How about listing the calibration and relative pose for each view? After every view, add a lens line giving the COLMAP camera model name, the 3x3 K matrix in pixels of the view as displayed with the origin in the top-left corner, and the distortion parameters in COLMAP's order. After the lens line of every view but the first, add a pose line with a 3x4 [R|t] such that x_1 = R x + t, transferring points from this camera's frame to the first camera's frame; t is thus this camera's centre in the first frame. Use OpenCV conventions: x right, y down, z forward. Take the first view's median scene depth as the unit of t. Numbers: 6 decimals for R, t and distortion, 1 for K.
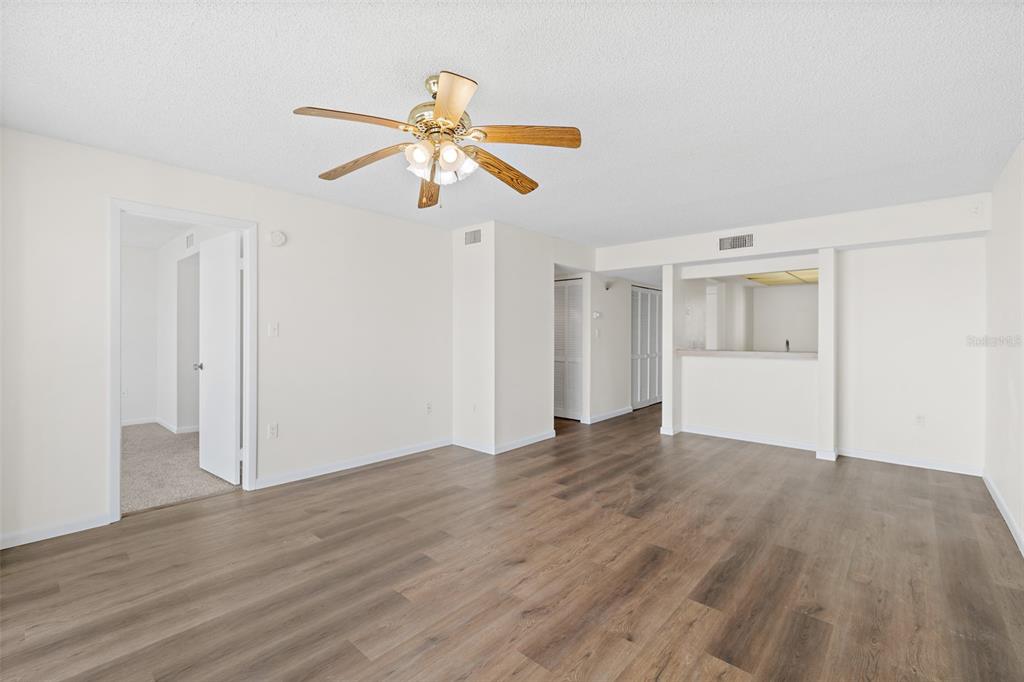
lens RADIAL K [[443.2, 0, 502.4], [0, 443.2, 334.0], [0, 0, 1]] dist [-0.010649, 0.000102]
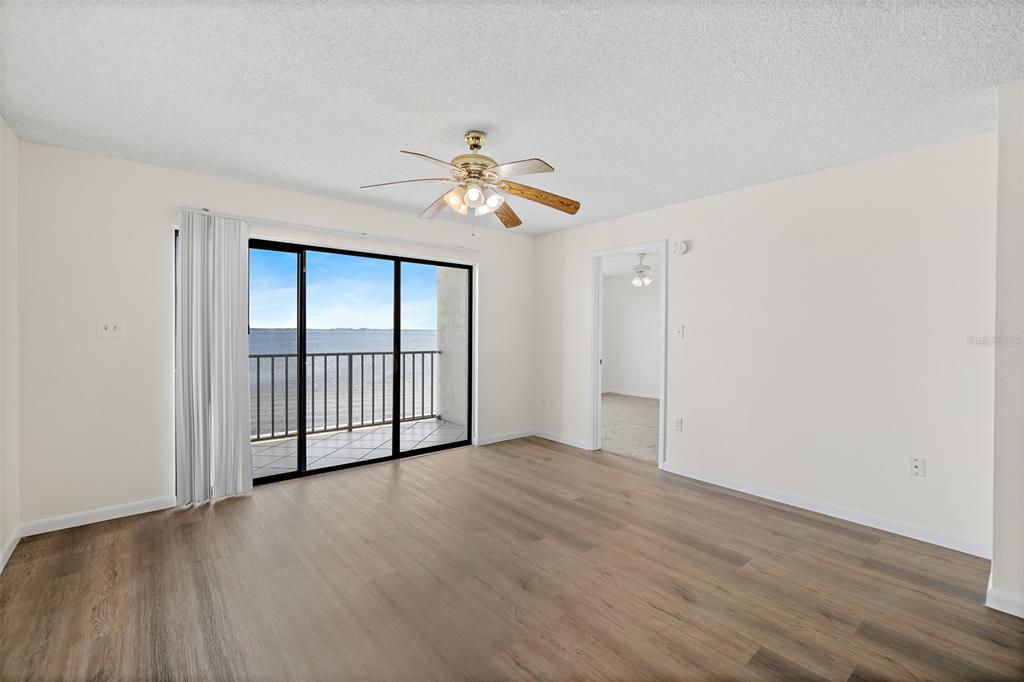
lens RADIAL K [[443.2, 0, 502.4], [0, 443.2, 334.0], [0, 0, 1]] dist [-0.010649, 0.000102]
pose [[-0.145371, 0.002617, -0.989374, 0.831404], [-0.005574, 0.999978, 0.003464, -0.008796], [0.989362, 0.006018, -0.145353, 0.951092]]
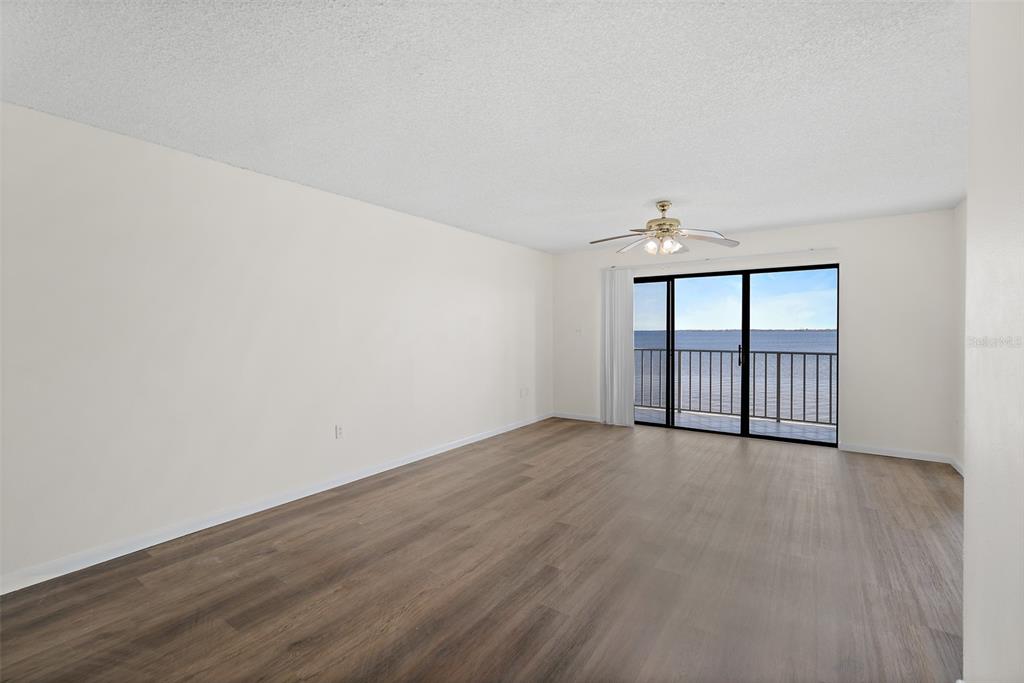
lens RADIAL K [[443.2, 0, 502.4], [0, 443.2, 334.5], [0, 0, 1]] dist [-0.010649, 0.000102]
pose [[-0.991323, -0.002544, -0.131423, 0.607849], [-0.003410, 0.999974, 0.006367, -0.008882], [0.131404, 0.006760, -0.991306, 2.127338]]
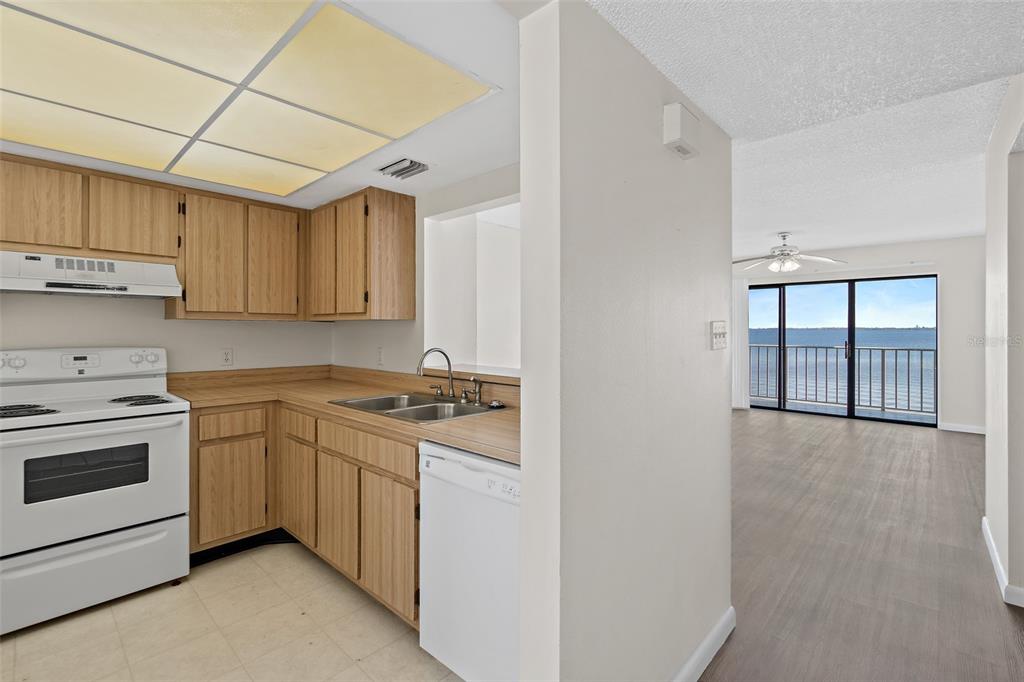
lens RADIAL K [[456.9, 0, 506.2], [0, 456.9, 327.2], [0, 0, 1]] dist [-0.000961, 0.000054]
pose [[-0.999973, -0.004611, 0.005790, 1.100442], [-0.004625, 0.999986, -0.002542, -0.013909], [-0.005778, -0.002569, -0.999980, 2.762180]]
